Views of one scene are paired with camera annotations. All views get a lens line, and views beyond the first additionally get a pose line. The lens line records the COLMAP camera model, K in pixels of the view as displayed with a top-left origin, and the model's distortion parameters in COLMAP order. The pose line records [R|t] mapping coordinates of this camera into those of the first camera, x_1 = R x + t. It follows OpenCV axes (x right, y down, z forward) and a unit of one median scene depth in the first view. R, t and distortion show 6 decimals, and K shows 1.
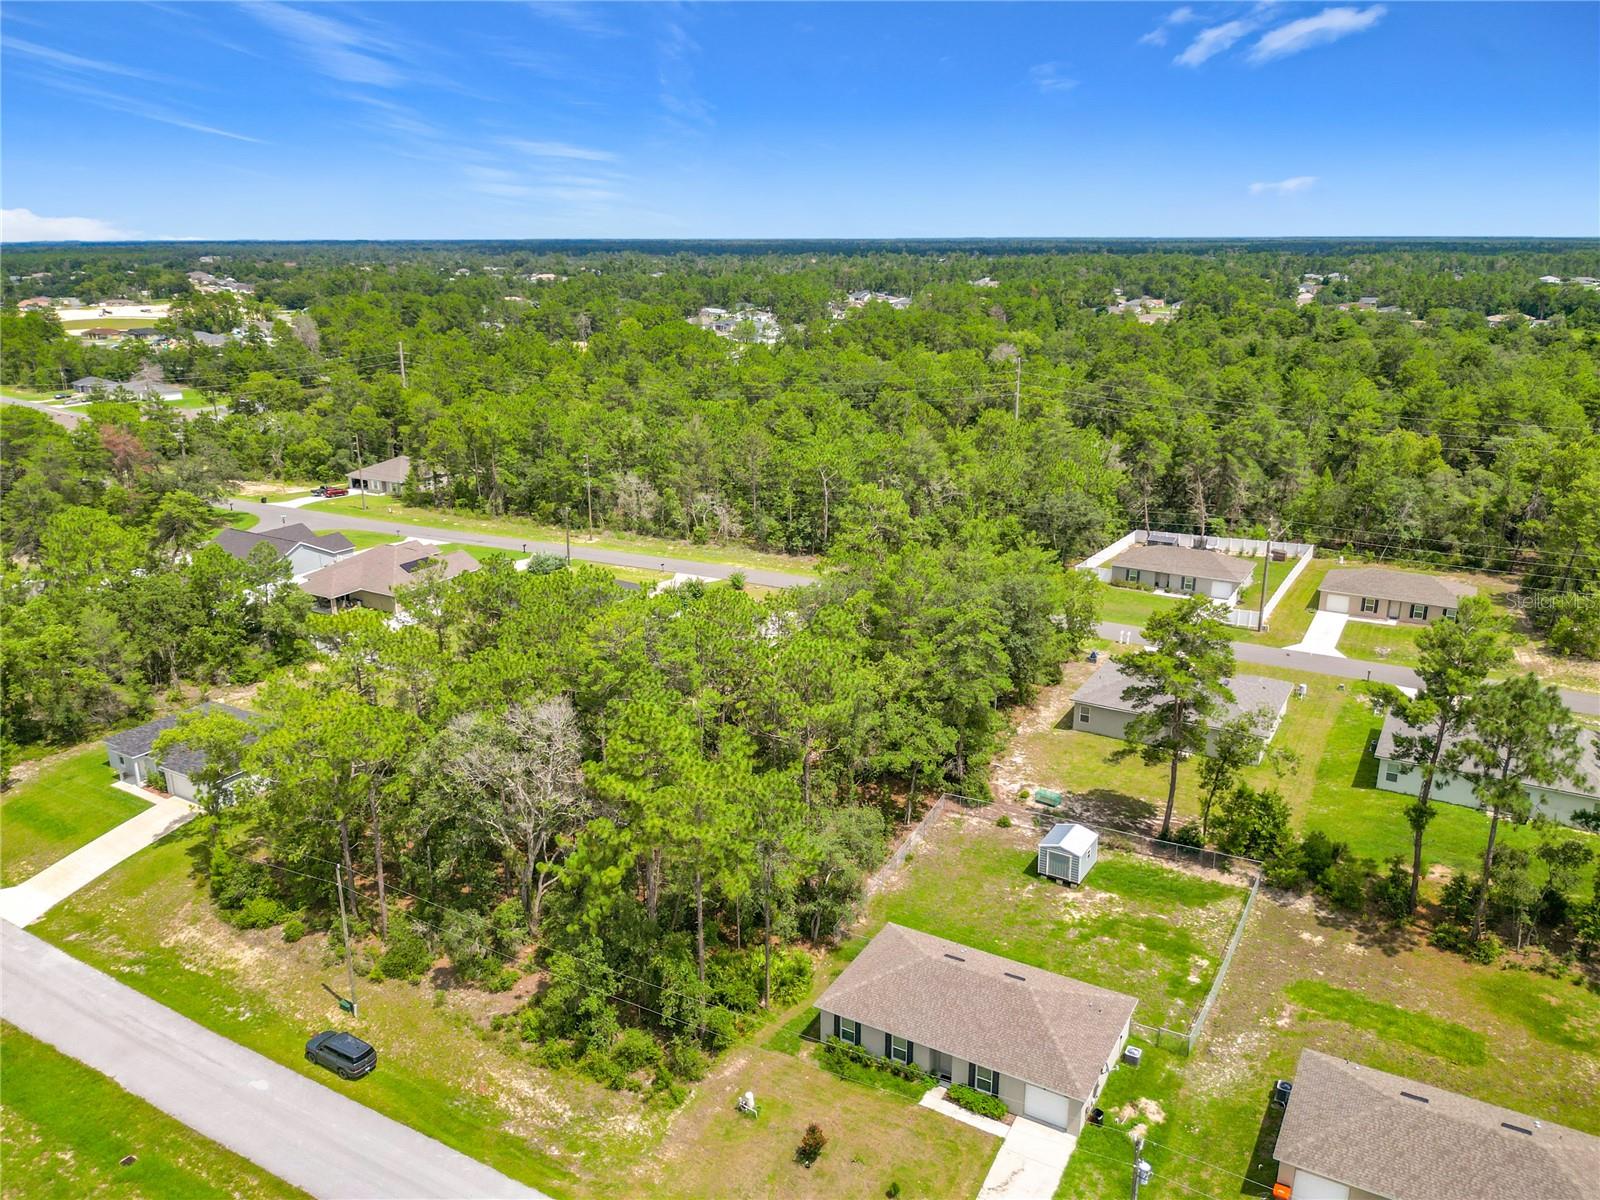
lens RADIAL K [[1179.9, 0, 796.6], [0, 1179.9, 609.3], [0, 0, 1]] dist [0.041869, -0.079850]
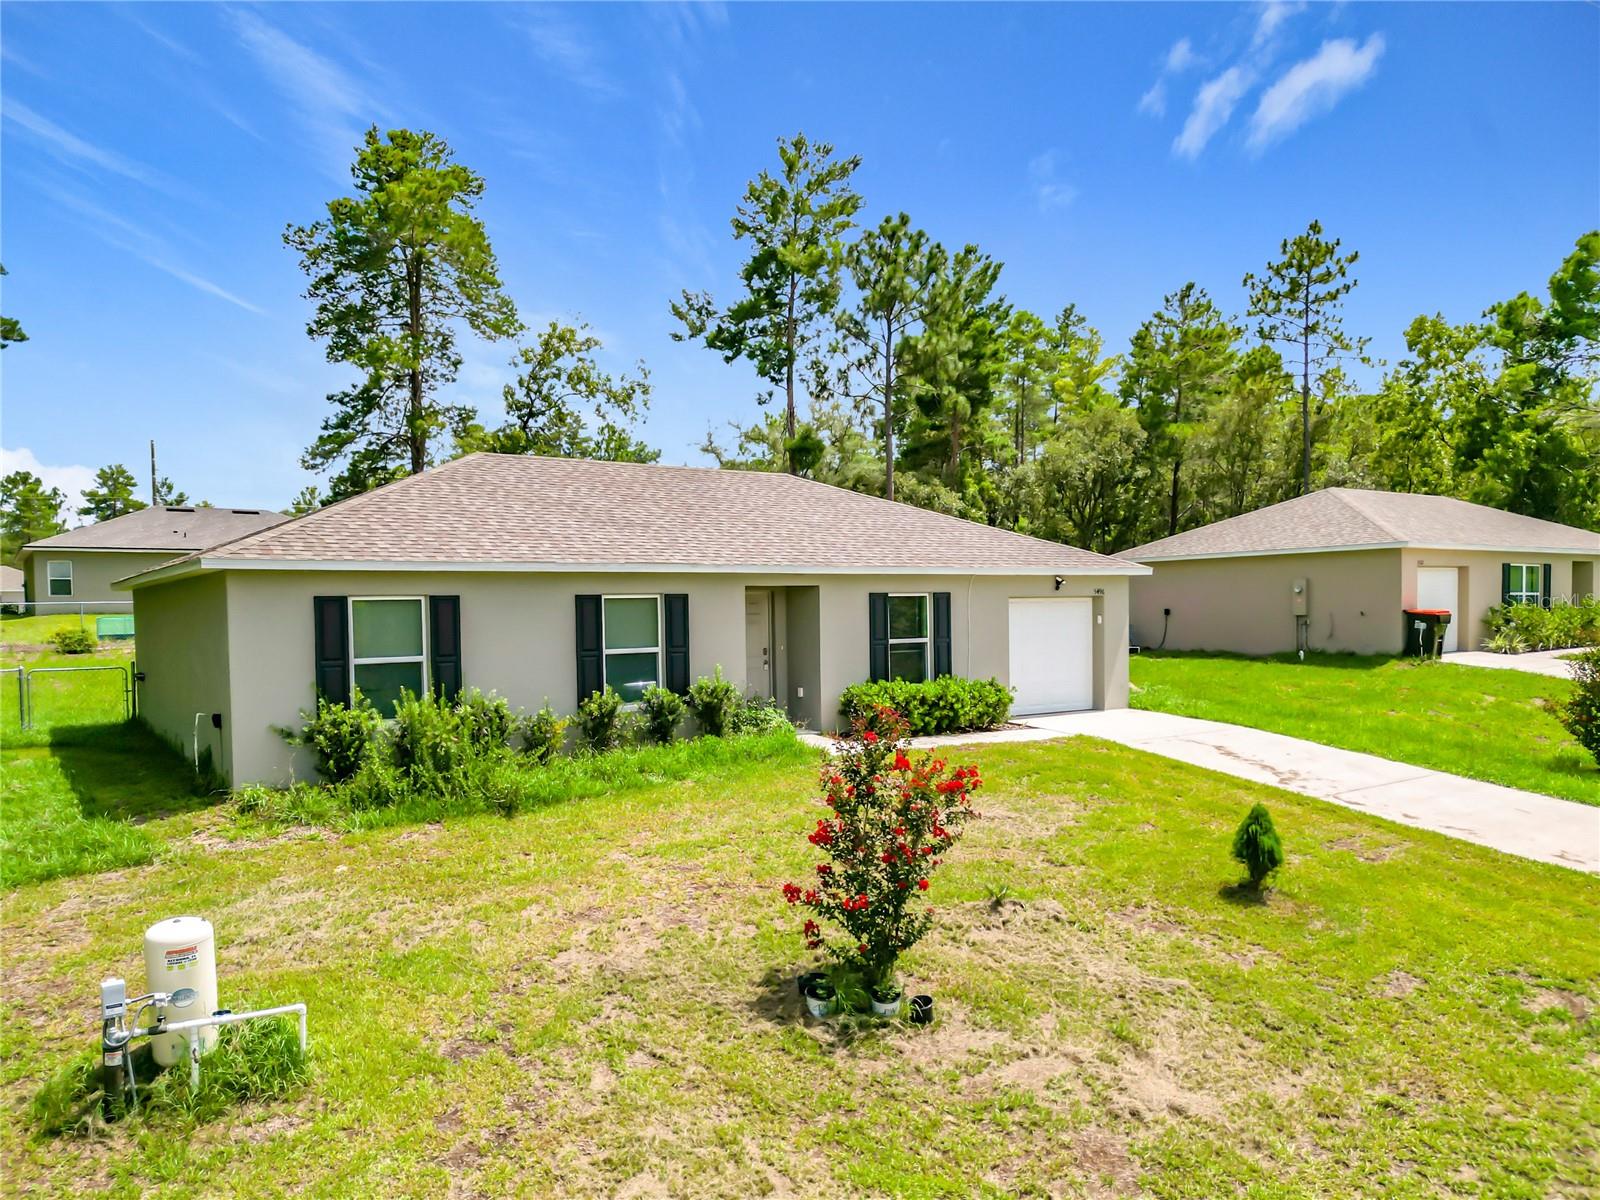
lens RADIAL K [[1173.3, 0, 794.9], [0, 1173.3, 612.7], [0, 0, 1]] dist [0.064984, -0.065361]
pose [[0.417164, -0.008760, 0.908789, -0.098934], [0.278412, 0.953109, -0.118613, 0.325846], [-0.865136, 0.302499, 0.400042, 0.703555]]
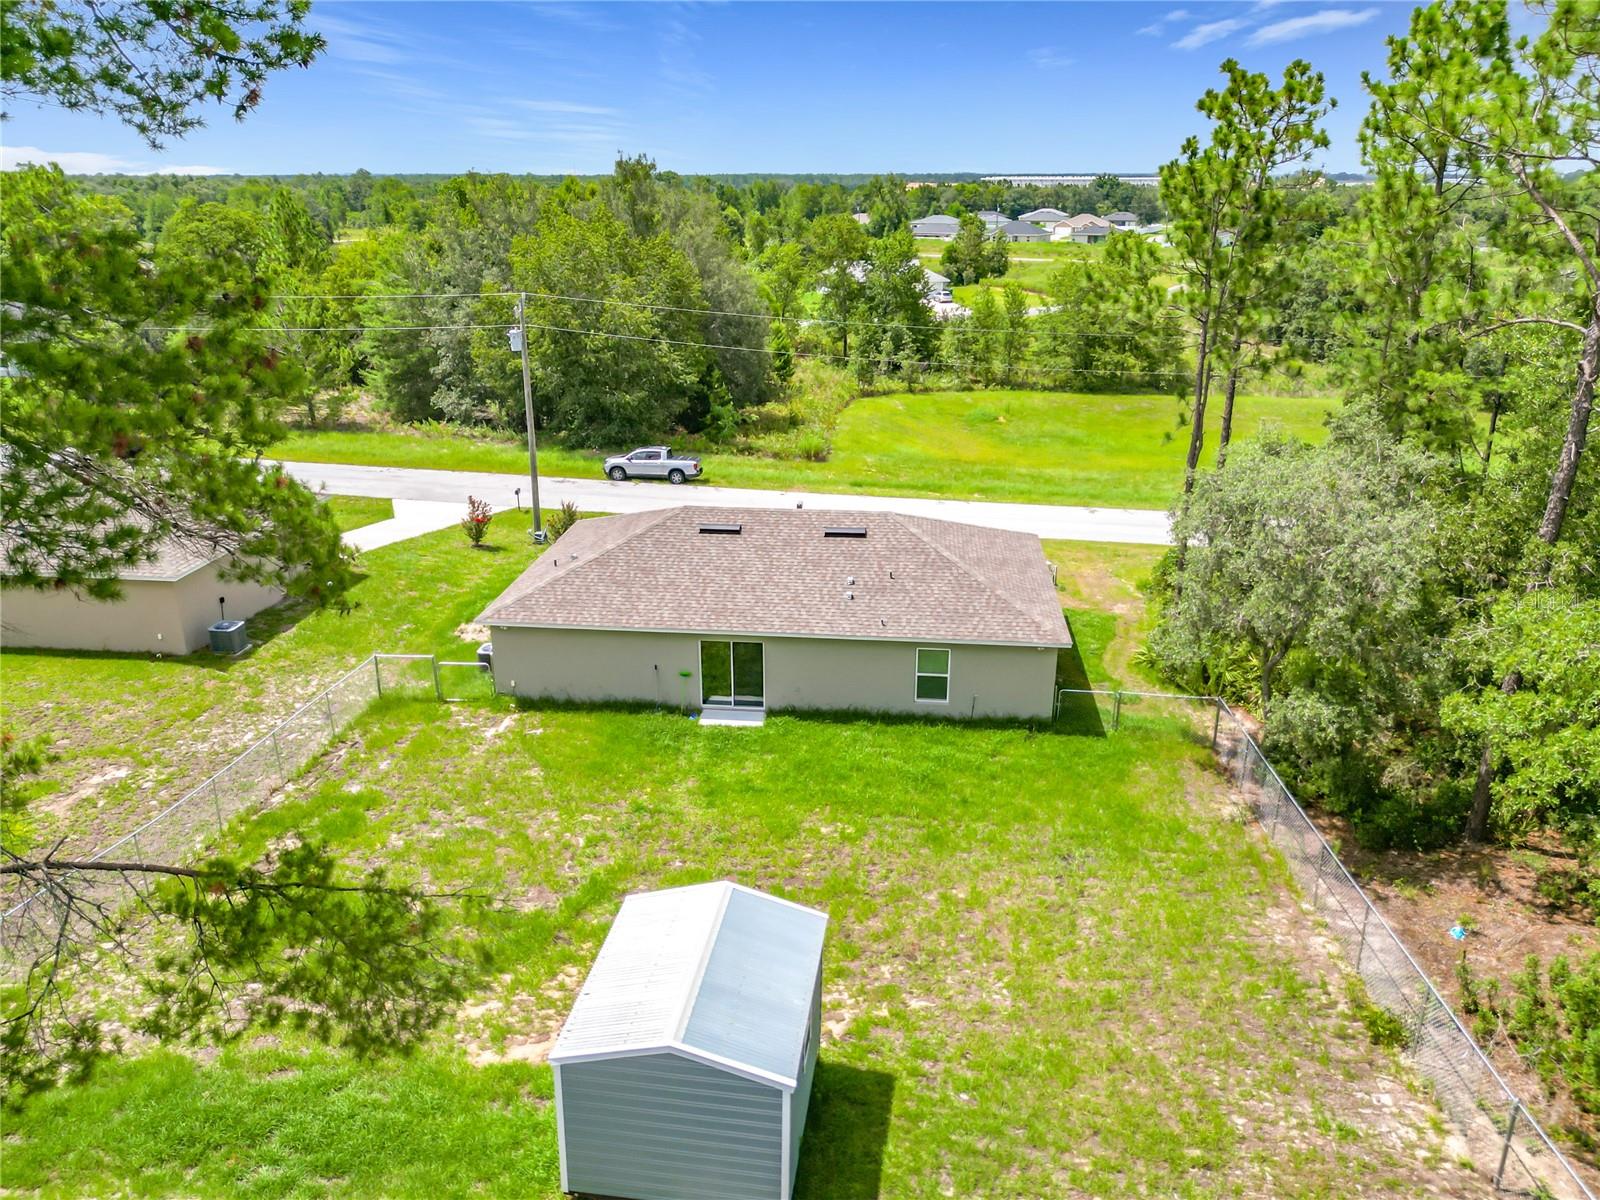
lens RADIAL K [[1155.4, 0, 794.7], [0, 1155.4, 580.6], [0, 0, 1]] dist [0.072274, -0.084758]
pose [[-0.911556, 0.143490, -0.385327, 0.291485], [-0.115598, 0.809903, 0.575061, 0.028659], [0.394593, 0.568743, -0.721684, 1.151601]]
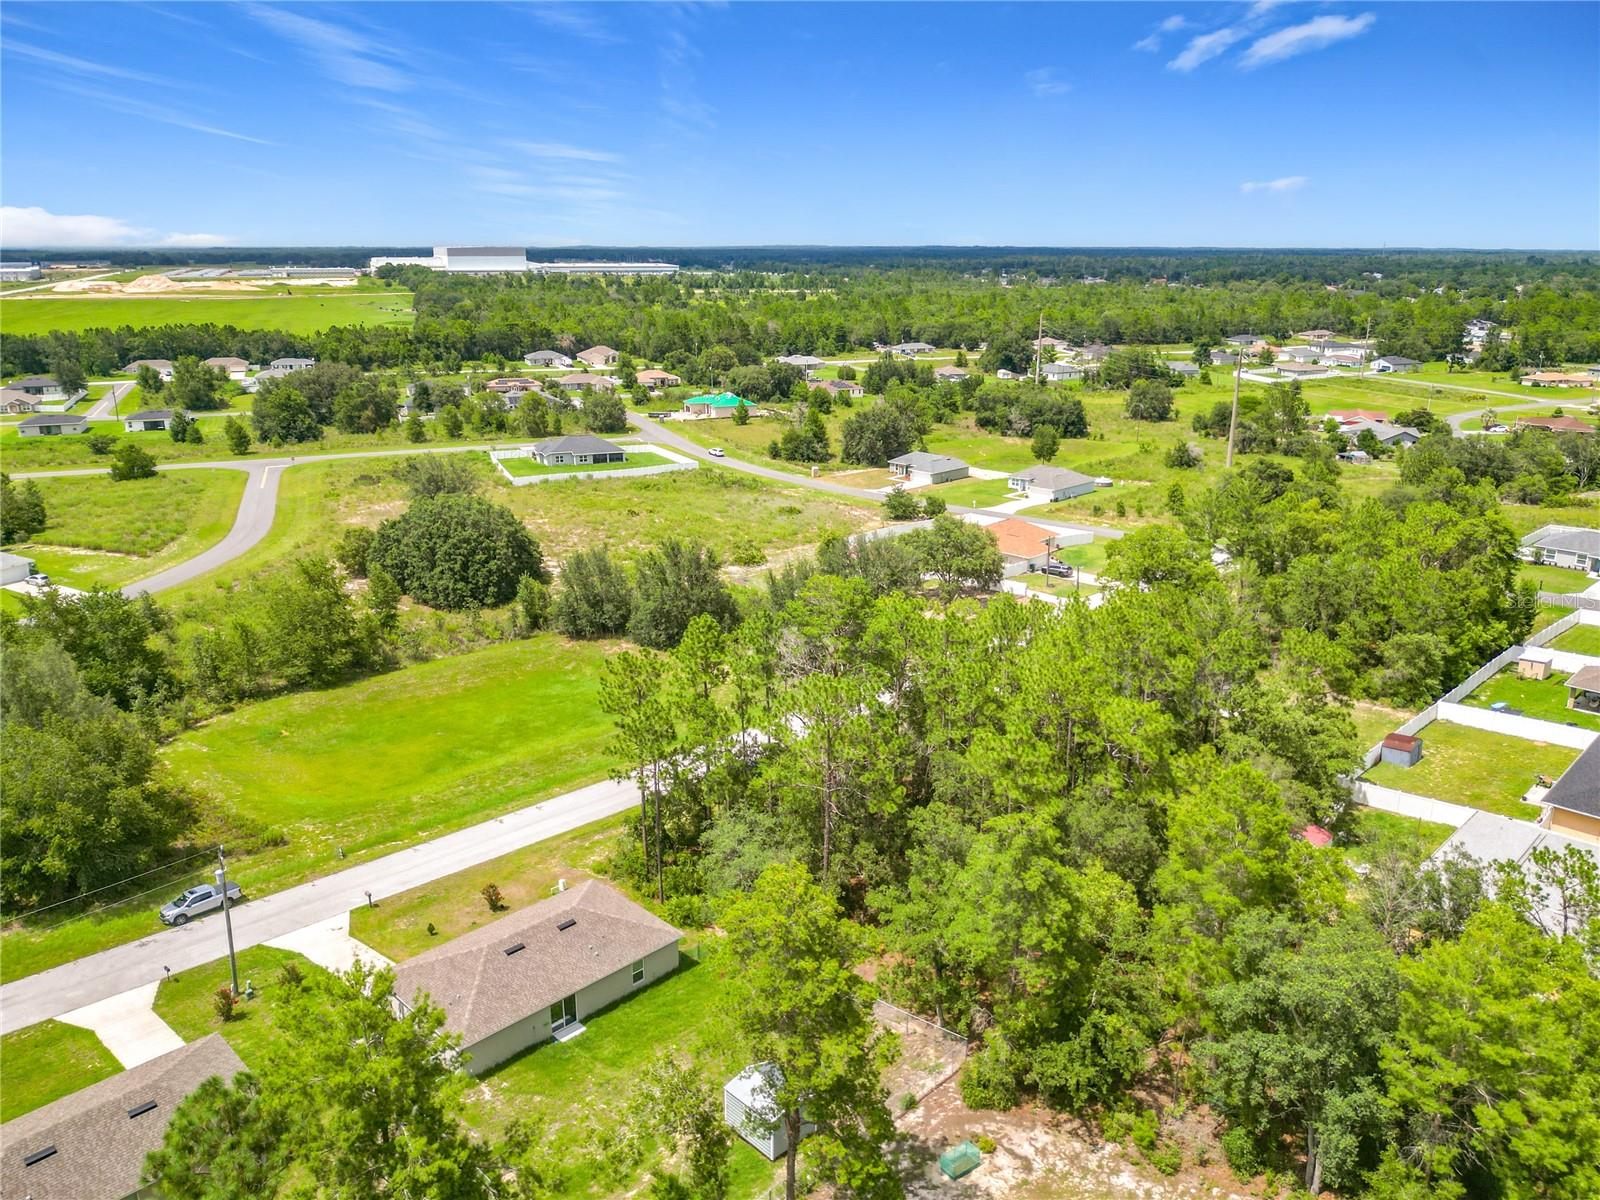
lens RADIAL K [[1179.9, 0, 796.6], [0, 1179.9, 609.3], [0, 0, 1]] dist [0.041869, -0.079850]
pose [[-0.245642, 0.288893, -0.925311, 0.831921], [-0.292264, 0.888066, 0.354852, -0.331372], [0.924252, 0.357602, -0.133713, 1.045260]]
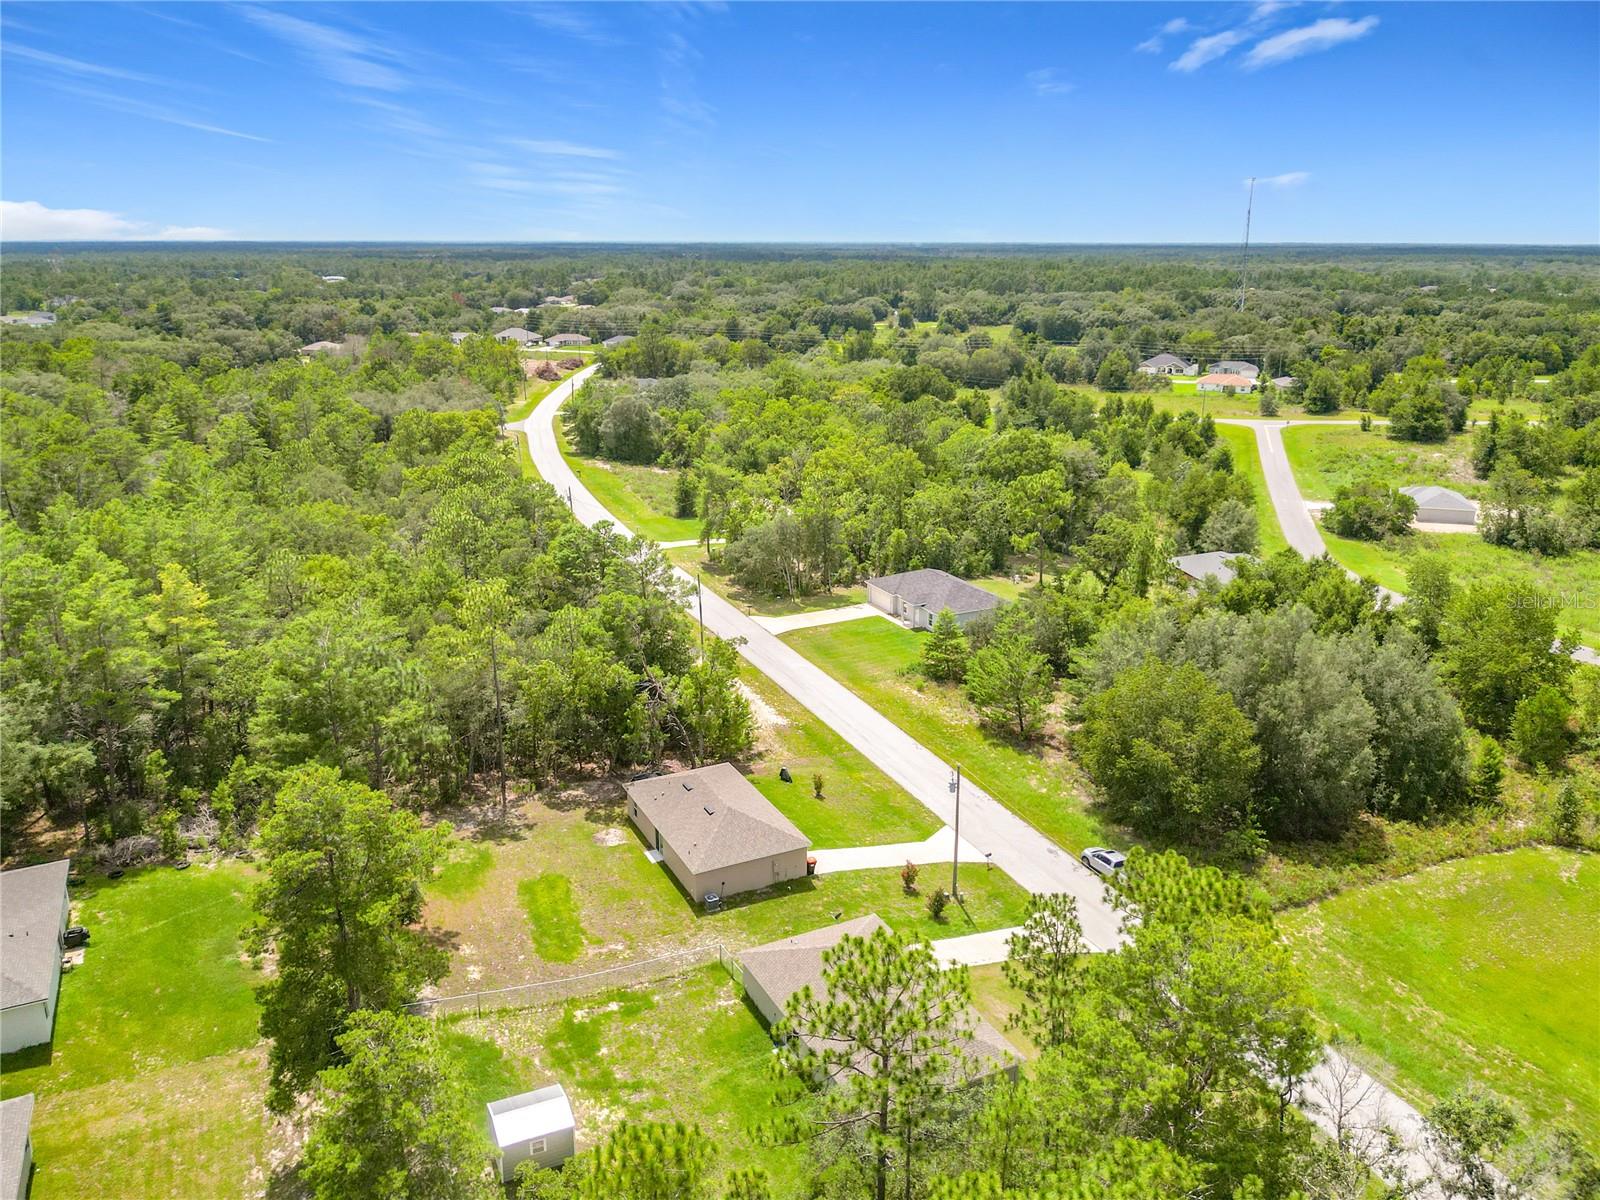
lens RADIAL K [[1179.9, 0, 796.6], [0, 1179.9, 609.3], [0, 0, 1]] dist [0.041869, -0.079850]
pose [[-0.841578, -0.157581, 0.516637, -0.212423], [0.162134, 0.838687, 0.519920, -0.392346], [-0.515227, 0.521318, -0.680271, 1.281118]]
